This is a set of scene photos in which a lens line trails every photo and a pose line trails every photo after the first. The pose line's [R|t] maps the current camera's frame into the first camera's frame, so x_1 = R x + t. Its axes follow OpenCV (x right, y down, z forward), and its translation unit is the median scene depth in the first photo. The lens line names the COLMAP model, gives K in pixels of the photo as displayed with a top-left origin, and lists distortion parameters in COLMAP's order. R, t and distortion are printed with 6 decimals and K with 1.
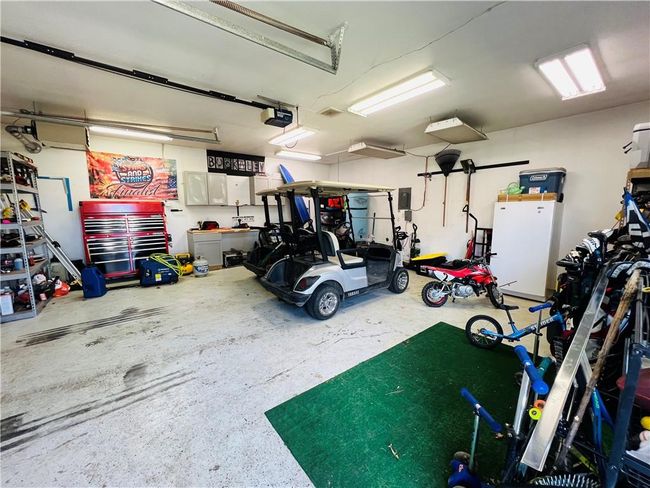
lens RADIAL K [[258.3, 0, 325.4], [0, 258.3, 243.6], [0, 0, 1]] dist [-0.002928, 0.001394]
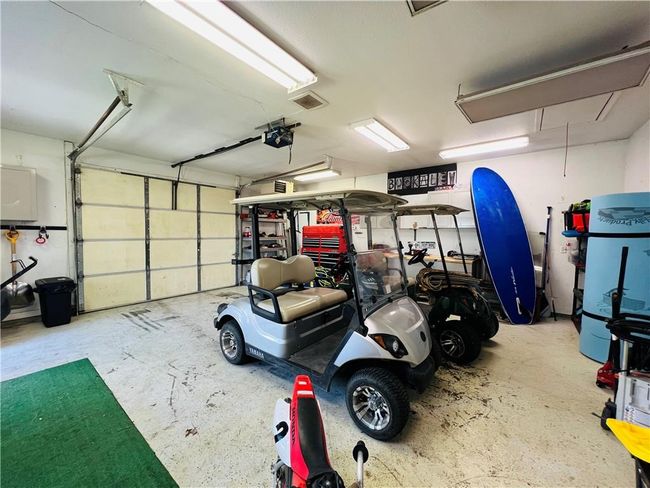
lens RADIAL K [[258.3, 0, 325.5], [0, 258.3, 244.5], [0, 0, 1]] dist [-0.002928, 0.001394]
pose [[0.242526, 0.055298, -0.968568, 0.795120], [-0.140251, 0.989885, 0.021397, -0.133170], [0.959953, 0.130654, 0.247828, 0.953205]]
